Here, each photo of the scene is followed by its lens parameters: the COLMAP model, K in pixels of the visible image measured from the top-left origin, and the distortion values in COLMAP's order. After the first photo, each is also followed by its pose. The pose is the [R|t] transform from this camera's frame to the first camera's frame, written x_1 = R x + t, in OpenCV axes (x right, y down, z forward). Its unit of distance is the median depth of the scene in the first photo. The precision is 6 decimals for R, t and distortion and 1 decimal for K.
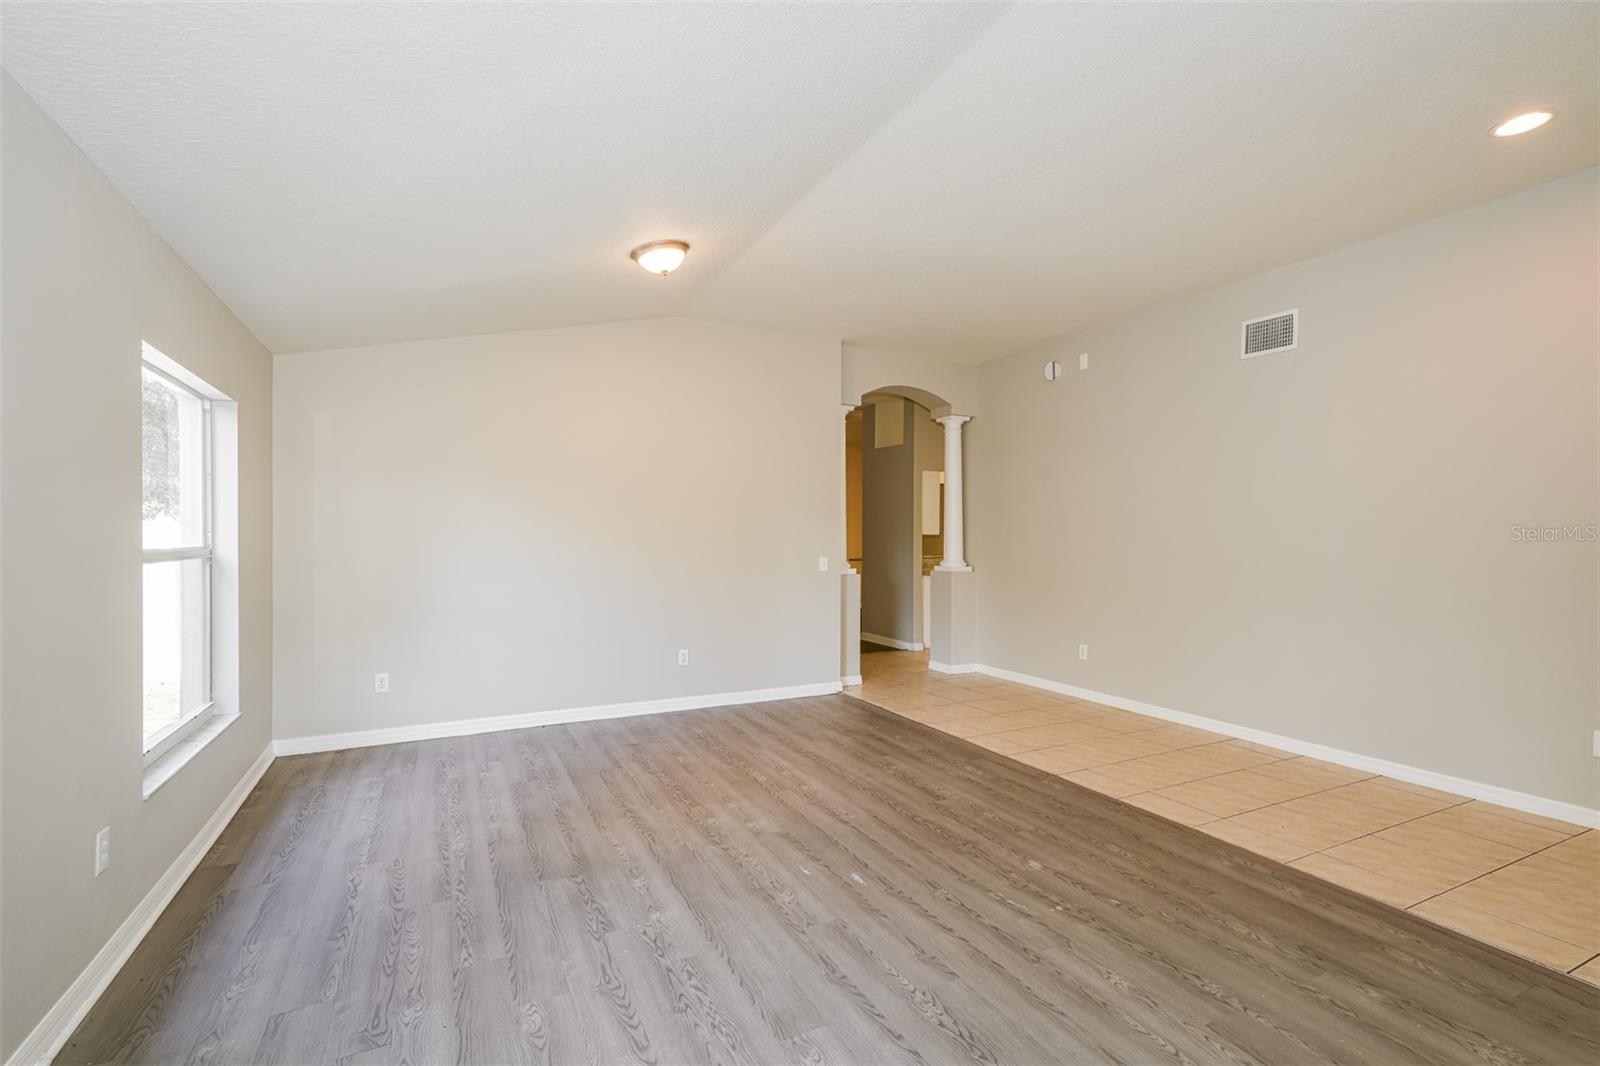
lens RADIAL K [[721.7, 0, 799.5], [0, 721.7, 534.6], [0, 0, 1]] dist [0.008984, 0.000126]
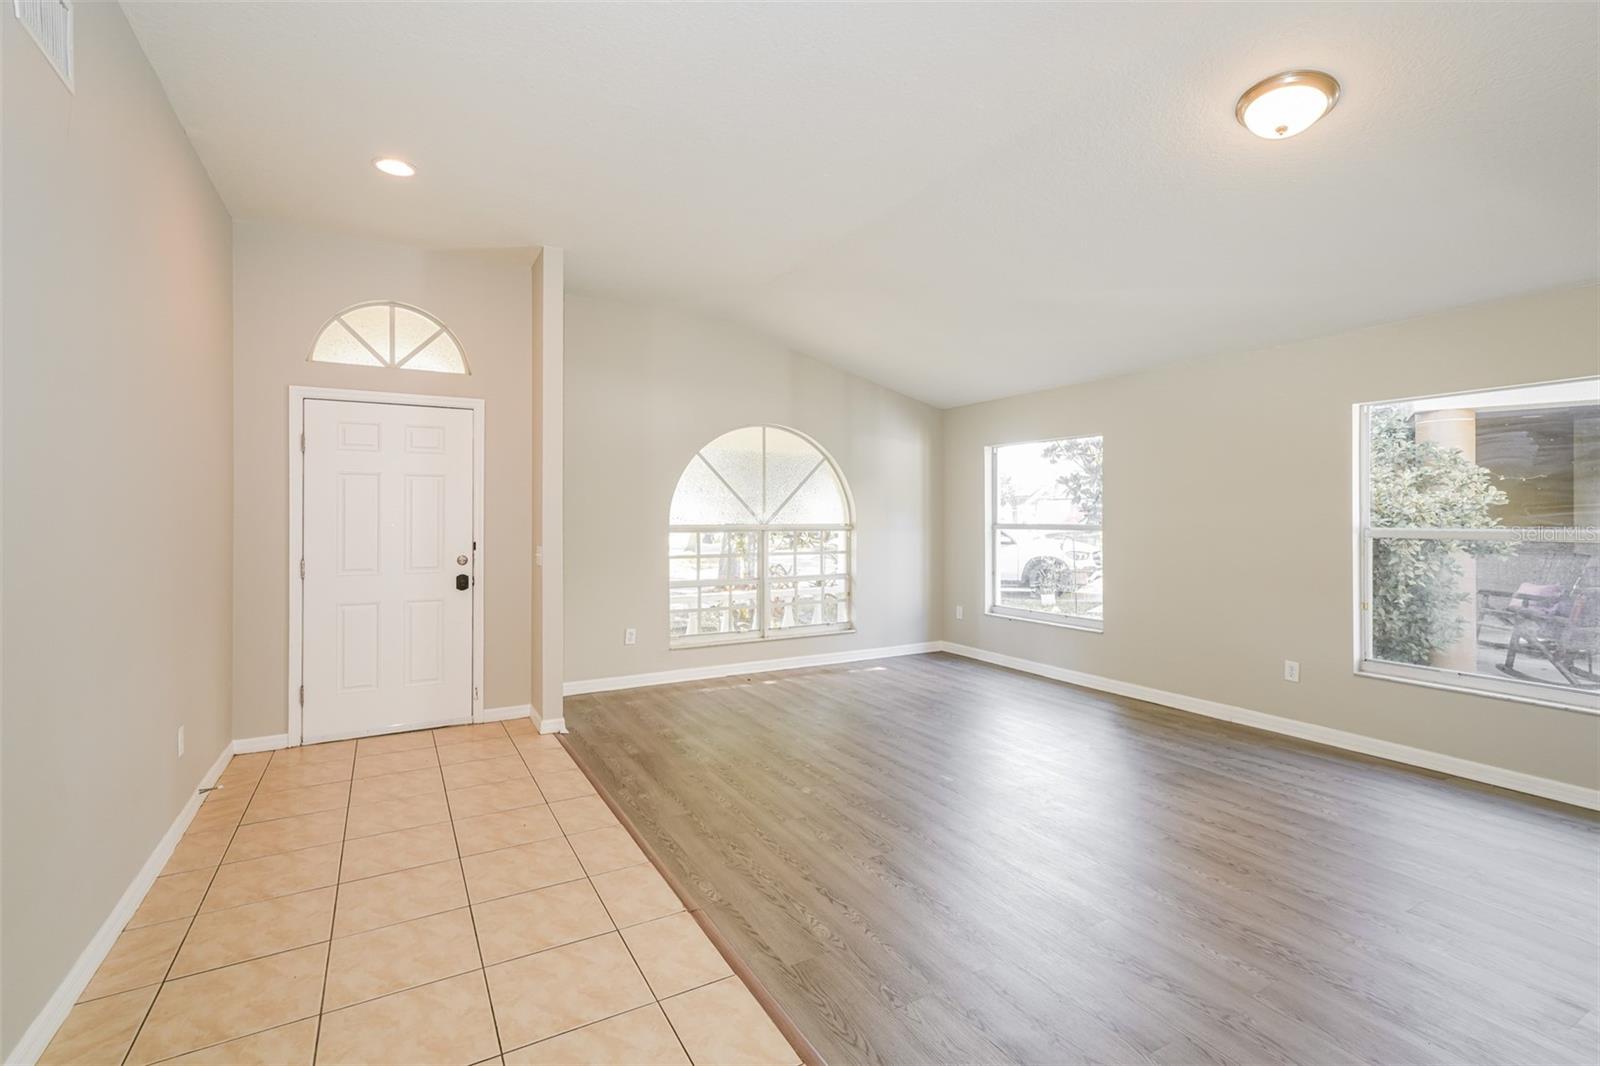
lens RADIAL K [[721.7, 0, 808.7], [0, 721.7, 516.2], [0, 0, 1]] dist [0.008984, 0.000126]
pose [[-0.998082, -0.000055, -0.061905, 0.356169], [0.000207, 0.999991, -0.004228, 0.002449], [0.061905, -0.004233, -0.998073, 1.986624]]
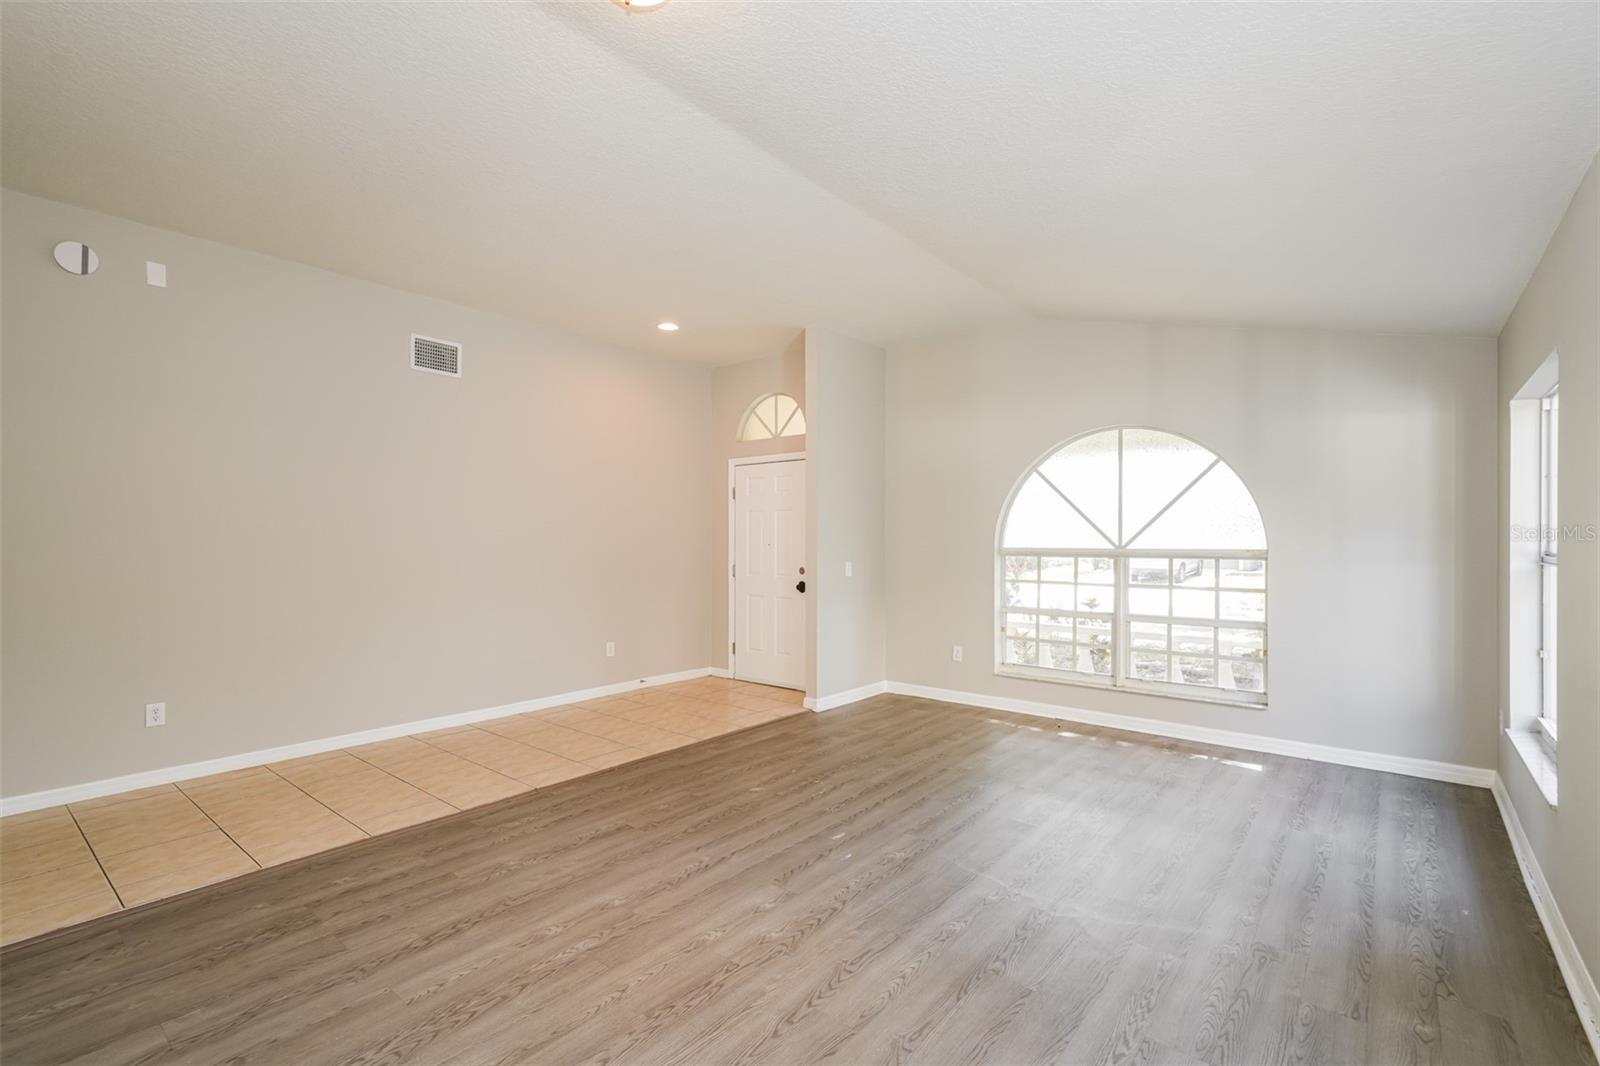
lens RADIAL K [[721.7, 0, 809.1], [0, 721.7, 537.1], [0, 0, 1]] dist [0.008984, 0.000126]
pose [[-0.415802, 0.002883, 0.909451, -0.821421], [-0.004381, 0.999977, -0.005174, 0.002824], [-0.909445, -0.006136, -0.415780, 1.316344]]
